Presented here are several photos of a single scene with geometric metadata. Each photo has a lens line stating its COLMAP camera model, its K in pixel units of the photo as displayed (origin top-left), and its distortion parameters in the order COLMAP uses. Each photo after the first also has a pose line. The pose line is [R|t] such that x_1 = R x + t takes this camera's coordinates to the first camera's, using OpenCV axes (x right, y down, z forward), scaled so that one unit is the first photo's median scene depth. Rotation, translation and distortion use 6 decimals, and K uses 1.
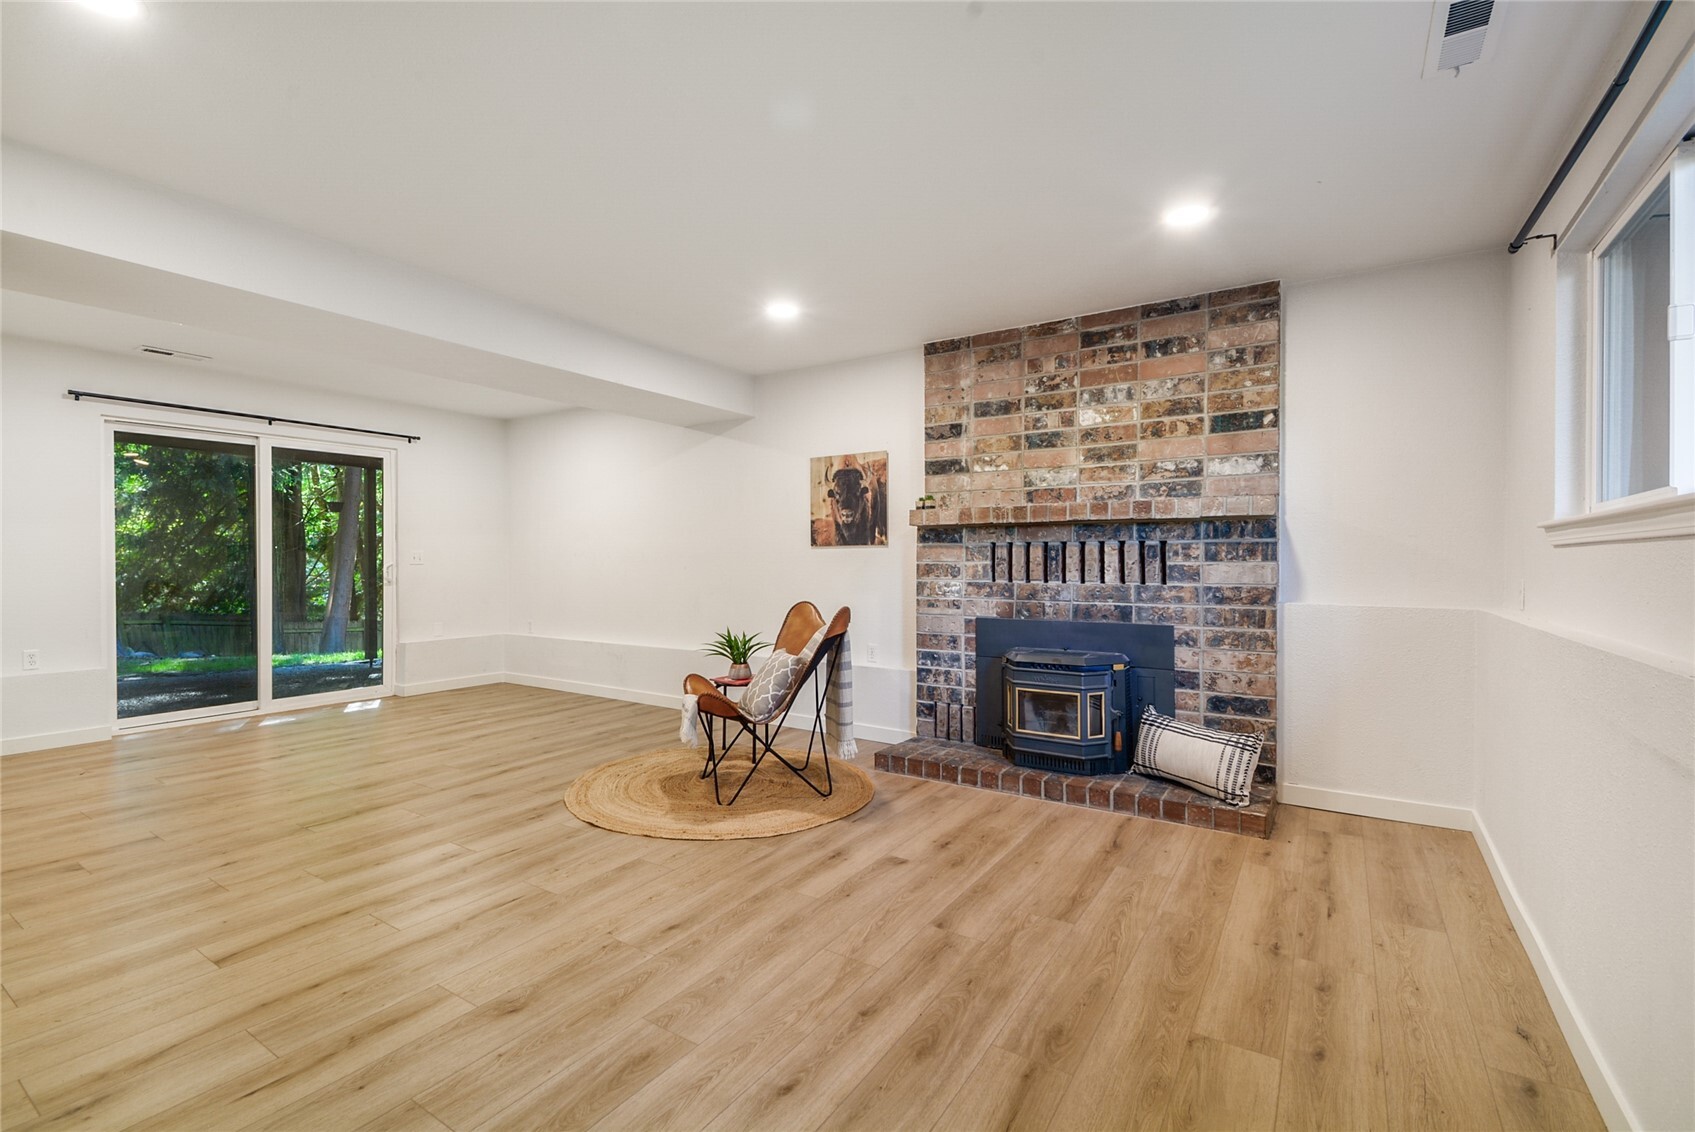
lens RADIAL K [[745.5, 0, 840.1], [0, 745.5, 567.1], [0, 0, 1]] dist [0.001346, -0.013405]
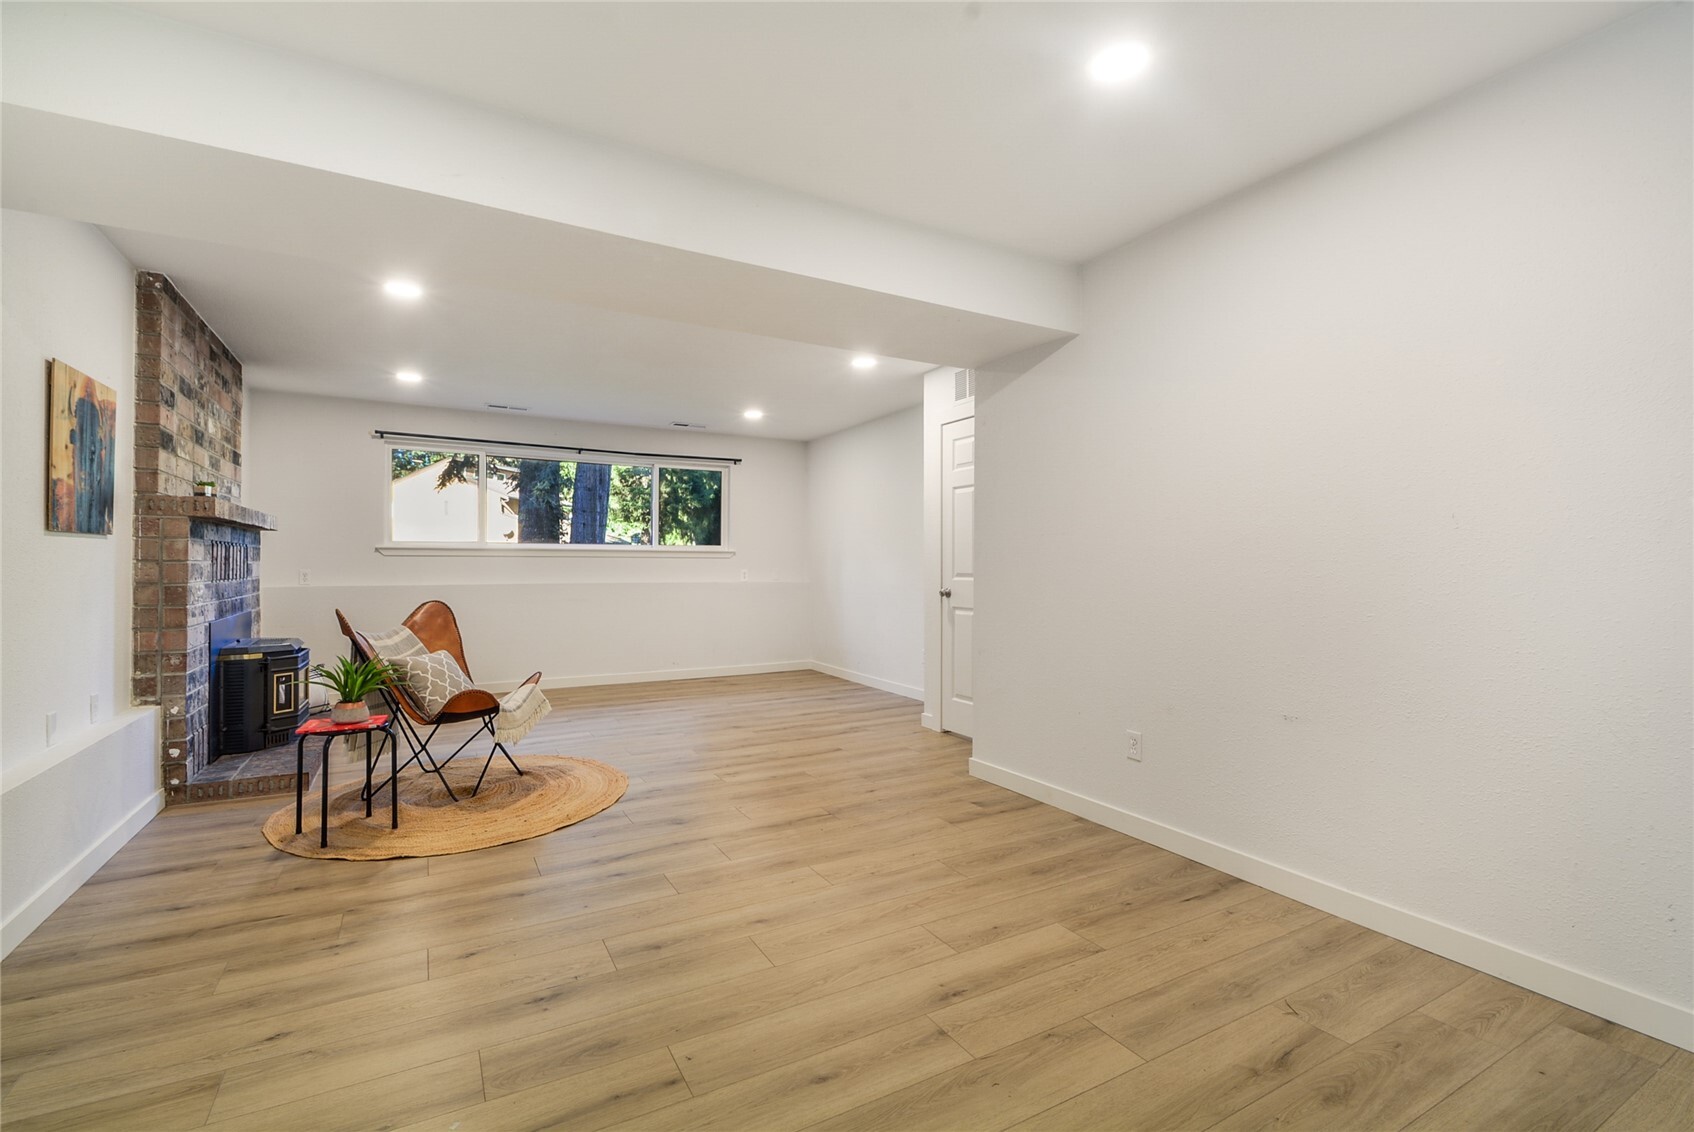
lens RADIAL K [[745.1, 0, 839.6], [0, 745.1, 567.1], [0, 0, 1]] dist [0.001346, -0.013405]
pose [[-0.885420, -0.008364, 0.464716, -1.279234], [-0.003023, 0.999921, 0.012237, -0.021668], [-0.464781, 0.009430, -0.885375, 2.024312]]
